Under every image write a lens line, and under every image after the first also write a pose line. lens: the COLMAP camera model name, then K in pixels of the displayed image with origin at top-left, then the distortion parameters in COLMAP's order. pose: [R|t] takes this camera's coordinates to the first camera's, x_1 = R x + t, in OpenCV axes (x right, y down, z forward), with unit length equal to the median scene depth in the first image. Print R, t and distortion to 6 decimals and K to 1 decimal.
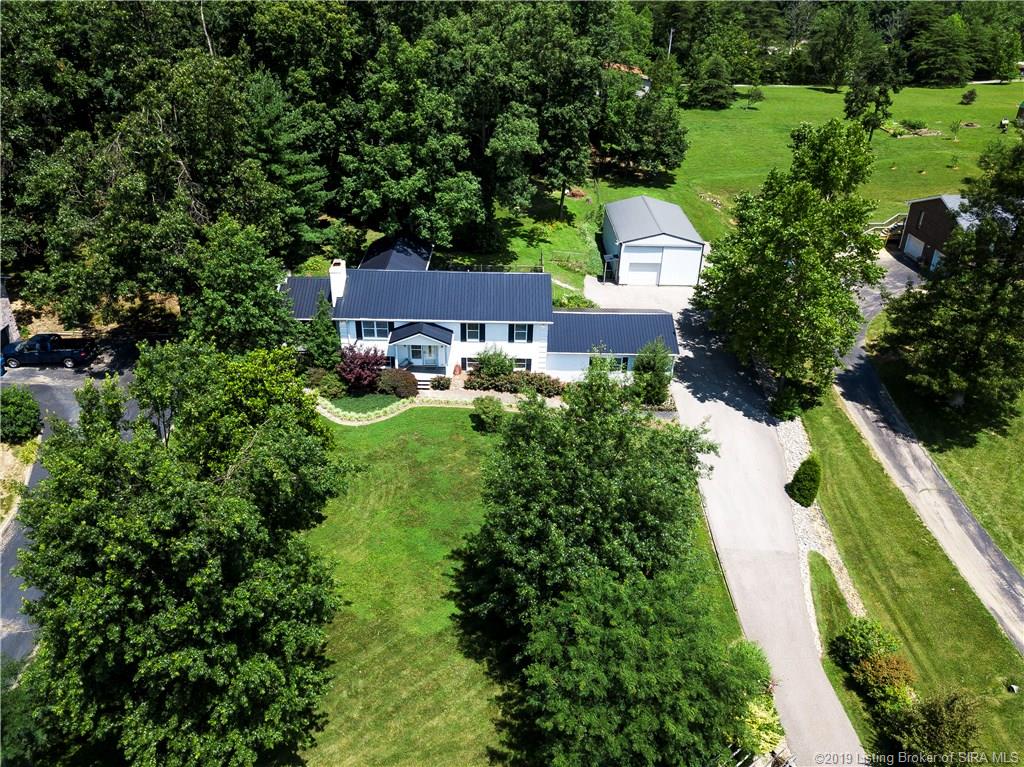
lens RADIAL K [[790.2, 0, 512.0], [0, 790.2, 383.5], [0, 0, 1]] dist [-0.006192, -0.002806]
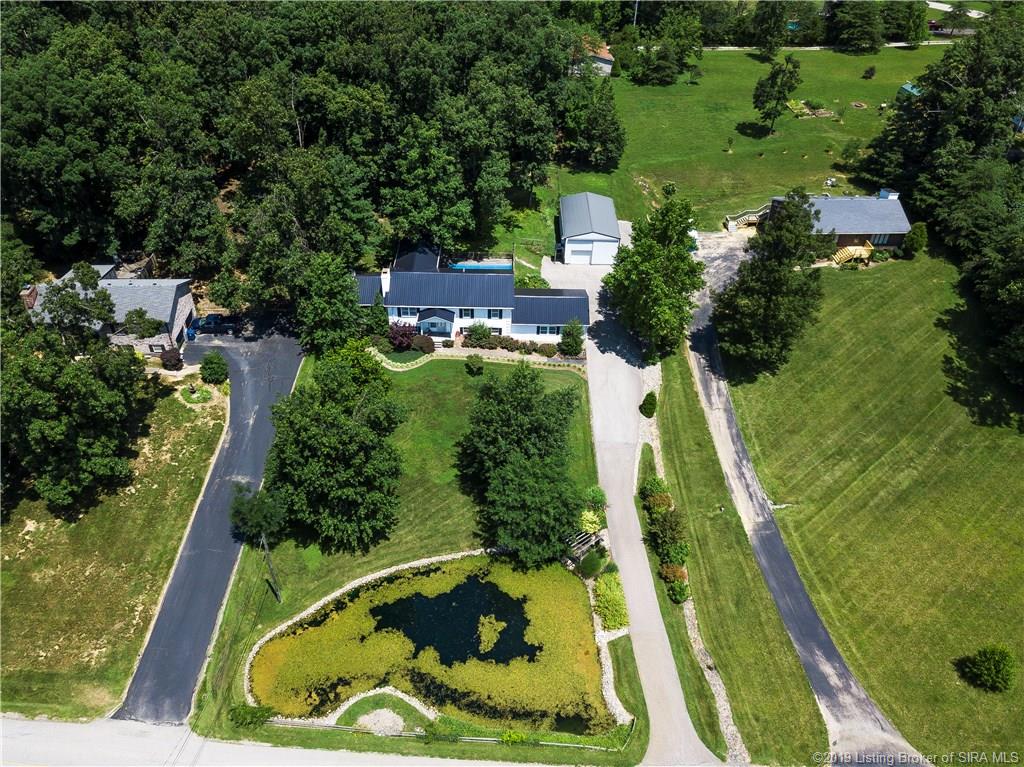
lens RADIAL K [[798.4, 0, 512.0], [0, 798.4, 383.5], [0, 0, 1]] dist [0.004890, -0.004435]
pose [[0.999973, 0.002567, -0.006876, 0.059907], [-0.001360, 0.985443, 0.170000, -0.207605], [0.007213, -0.169986, 0.985420, -0.711517]]
